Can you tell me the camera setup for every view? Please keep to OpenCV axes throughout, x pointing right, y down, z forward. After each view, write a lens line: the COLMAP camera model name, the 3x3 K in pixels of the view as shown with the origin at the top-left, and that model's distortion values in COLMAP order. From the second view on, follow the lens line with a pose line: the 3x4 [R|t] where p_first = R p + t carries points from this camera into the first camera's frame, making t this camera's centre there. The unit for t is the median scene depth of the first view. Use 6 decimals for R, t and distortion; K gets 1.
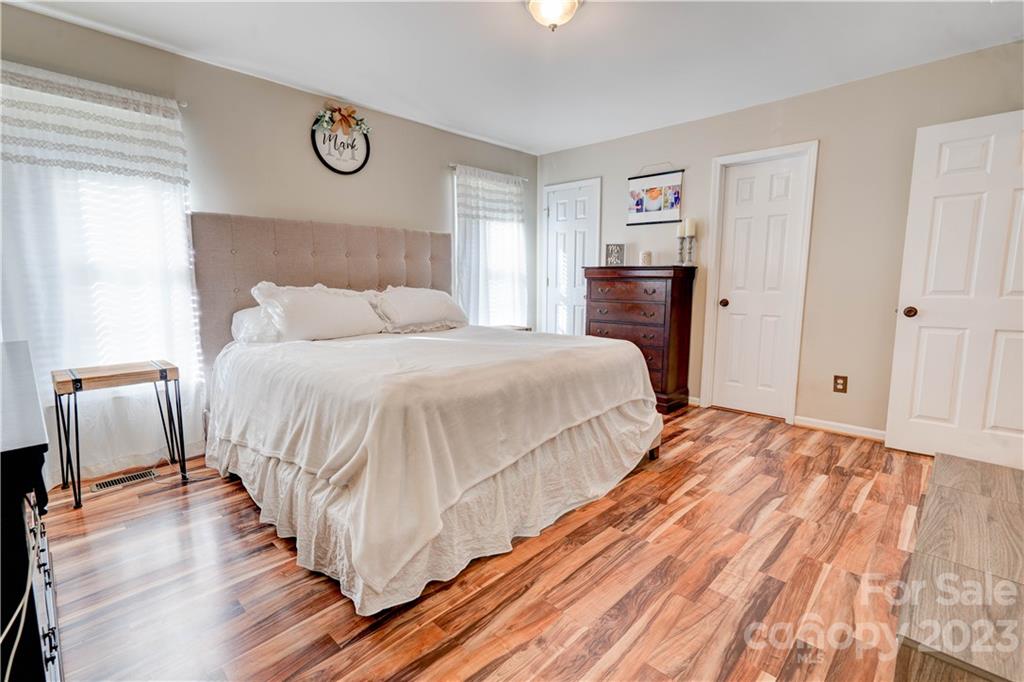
lens RADIAL K [[469.9, 0, 514.8], [0, 469.9, 335.0], [0, 0, 1]] dist [-0.000362, 0.000940]
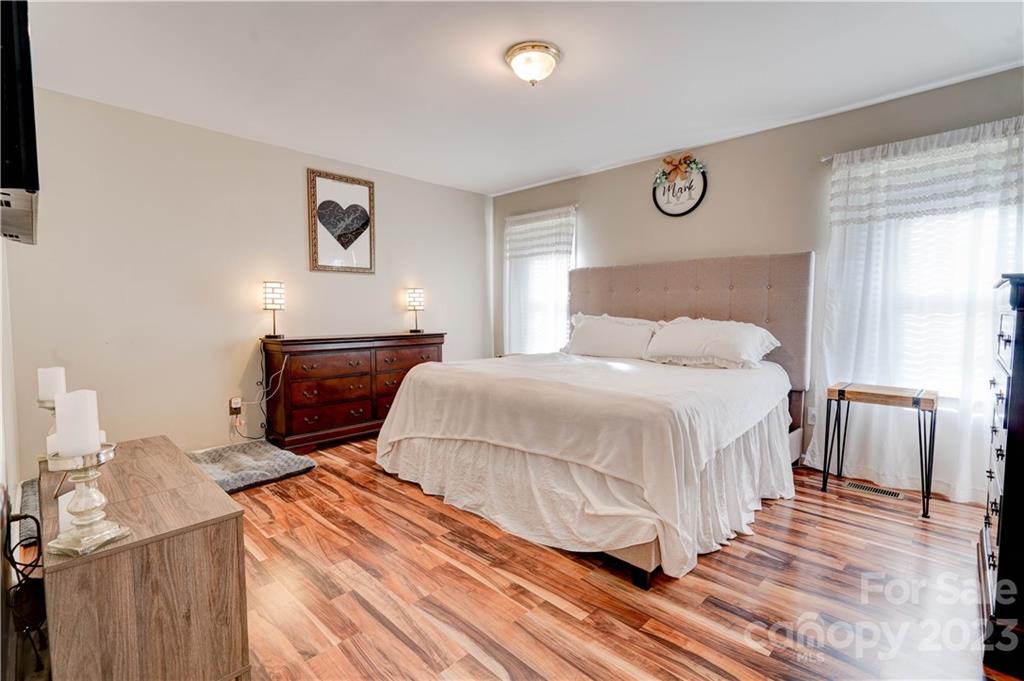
lens RADIAL K [[466.3, 0, 512.0], [0, 466.3, 340.5], [0, 0, 1]] dist [0.000544, 0.000451]
pose [[-0.000751, 0.071928, -0.997410, 1.119167], [-0.114543, 0.990839, 0.071541, -0.125831], [0.993418, 0.114300, 0.007495, 0.939708]]
